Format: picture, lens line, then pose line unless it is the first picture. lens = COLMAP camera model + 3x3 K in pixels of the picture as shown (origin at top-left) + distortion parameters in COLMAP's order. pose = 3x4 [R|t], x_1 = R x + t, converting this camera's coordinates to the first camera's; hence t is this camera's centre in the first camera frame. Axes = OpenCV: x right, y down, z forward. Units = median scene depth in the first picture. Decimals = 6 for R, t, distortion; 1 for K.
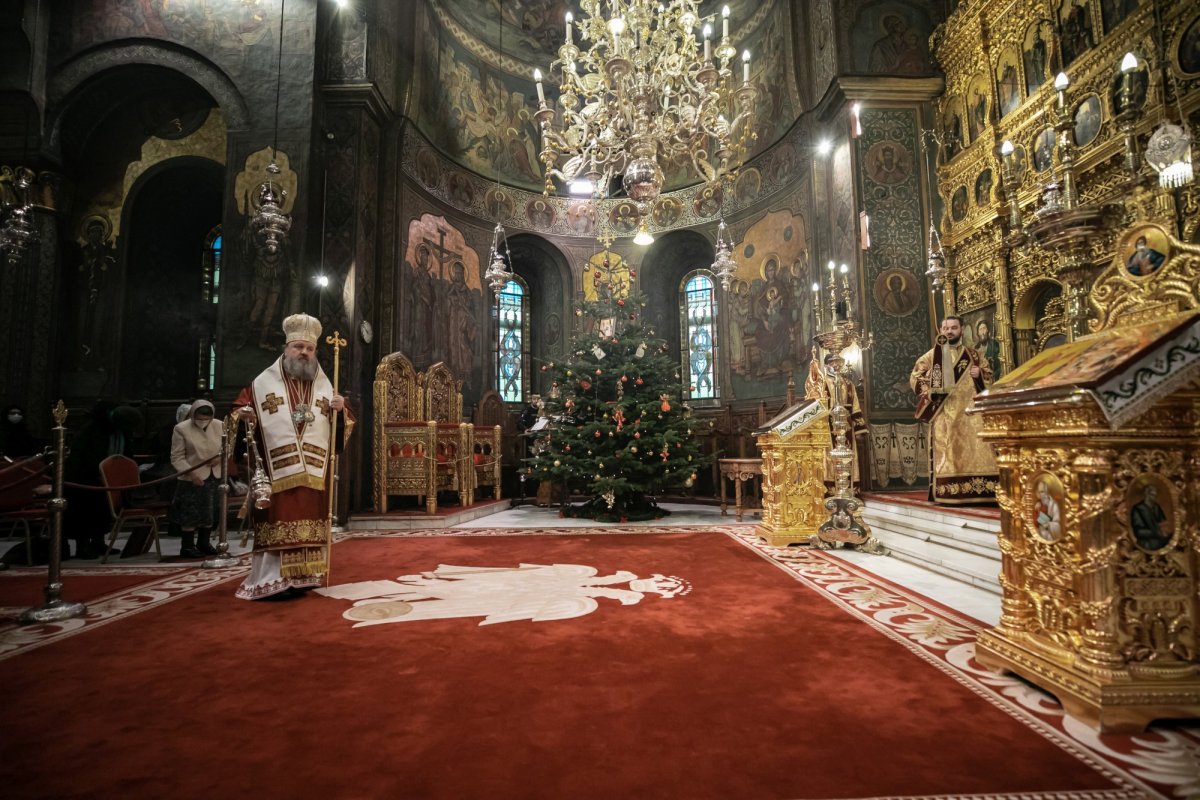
lens RADIAL K [[572.9, 0, 600.0], [0, 572.9, 400.0], [0, 0, 1]] dist [-0.016553, 0.001102]
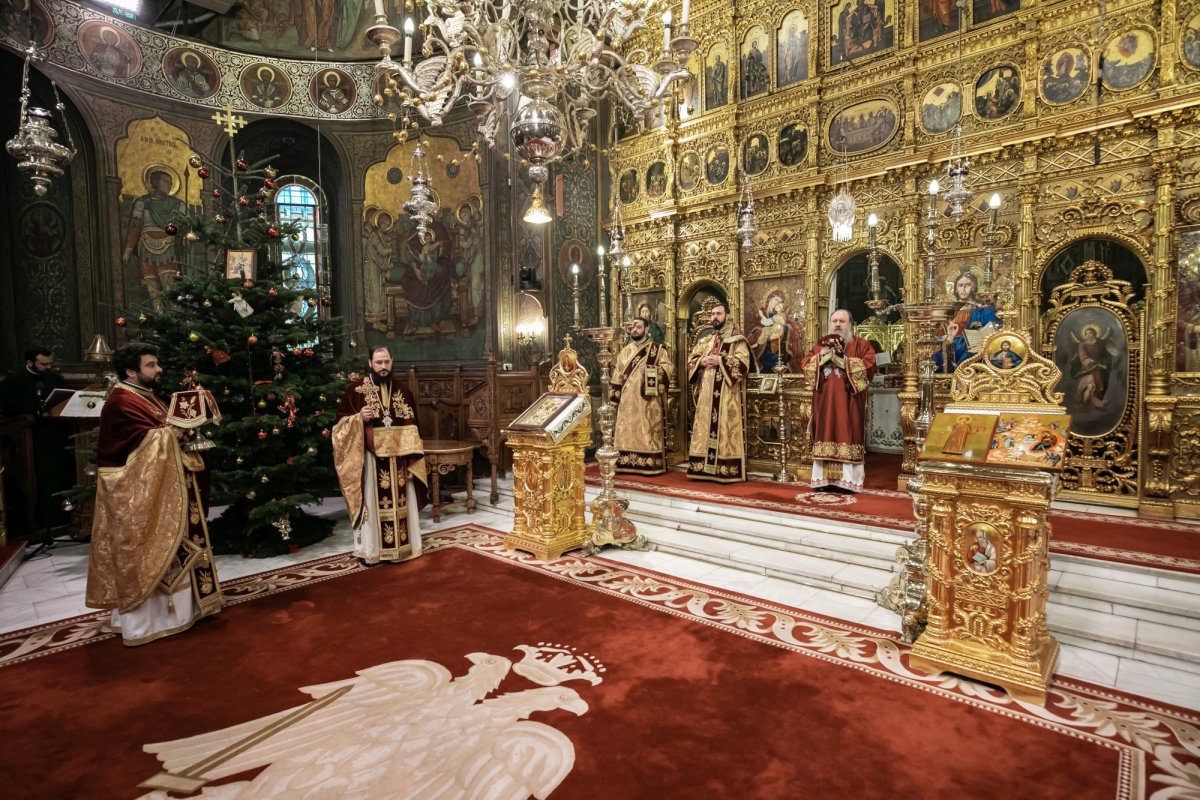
lens RADIAL K [[639.2, 0, 600.0], [0, 639.2, 400.0], [0, 0, 1]] dist [-0.033035, 0.018011]
pose [[0.680259, -0.044369, 0.731628, -0.311224], [-0.053600, 0.992482, 0.110026, -0.094811], [-0.731009, -0.114061, 0.672767, 0.241748]]
